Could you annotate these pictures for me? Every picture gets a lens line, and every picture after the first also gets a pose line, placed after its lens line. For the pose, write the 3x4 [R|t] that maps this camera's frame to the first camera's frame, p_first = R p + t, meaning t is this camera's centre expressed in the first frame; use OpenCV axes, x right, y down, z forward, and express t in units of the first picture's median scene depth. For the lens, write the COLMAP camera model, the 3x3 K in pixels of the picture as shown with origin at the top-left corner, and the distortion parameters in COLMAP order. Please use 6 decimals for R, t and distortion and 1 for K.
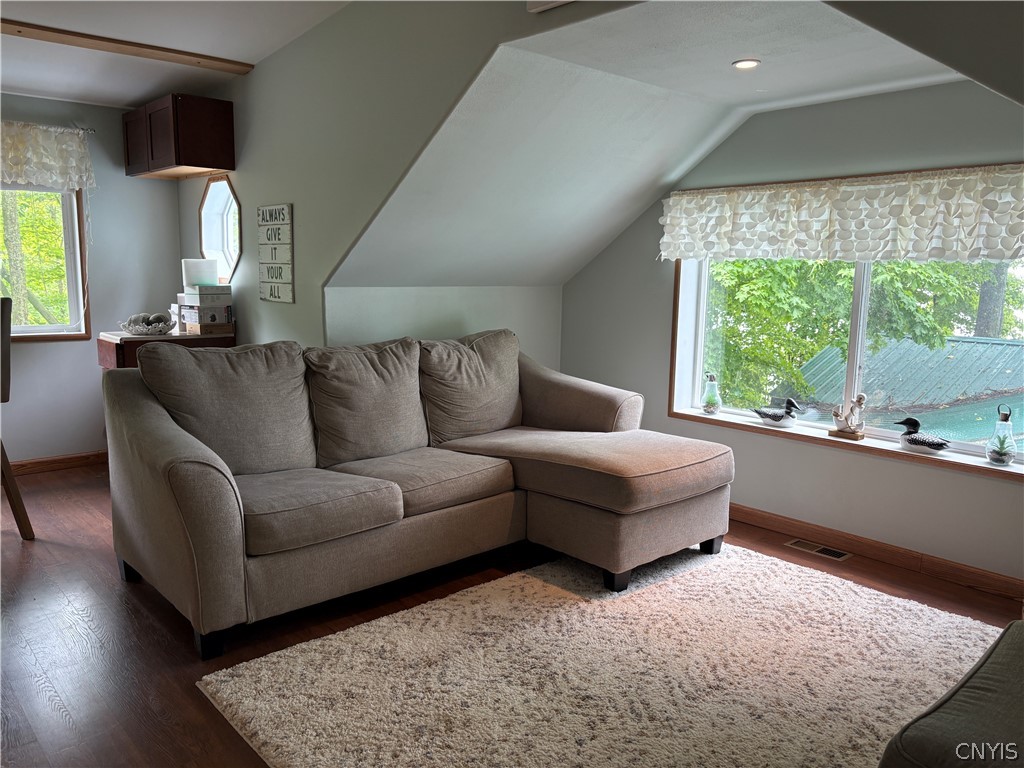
lens RADIAL K [[771.5, 0, 513.1], [0, 771.5, 390.4], [0, 0, 1]] dist [0.046775, -0.052085]
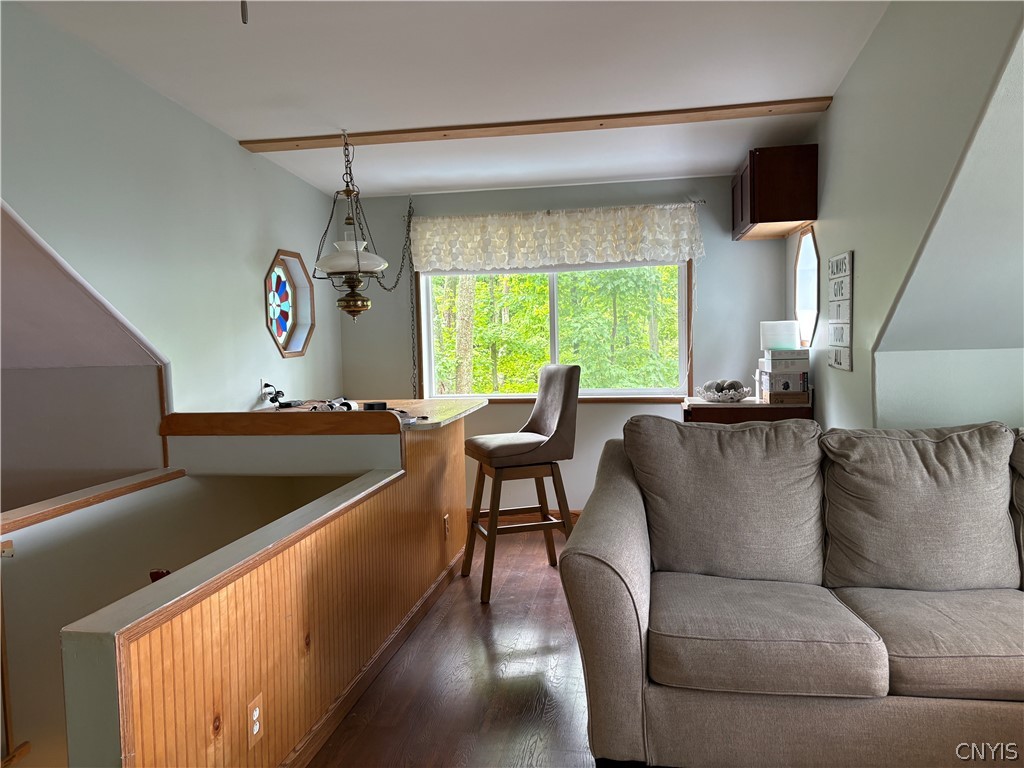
lens RADIAL K [[771.5, 0, 514.3], [0, 771.5, 382.7], [0, 0, 1]] dist [0.046775, -0.052085]
pose [[0.613873, 0.021534, -0.789111, 0.160704], [-0.085433, 0.995569, -0.039293, -0.043876], [0.784768, 0.091537, 0.612992, 0.259134]]
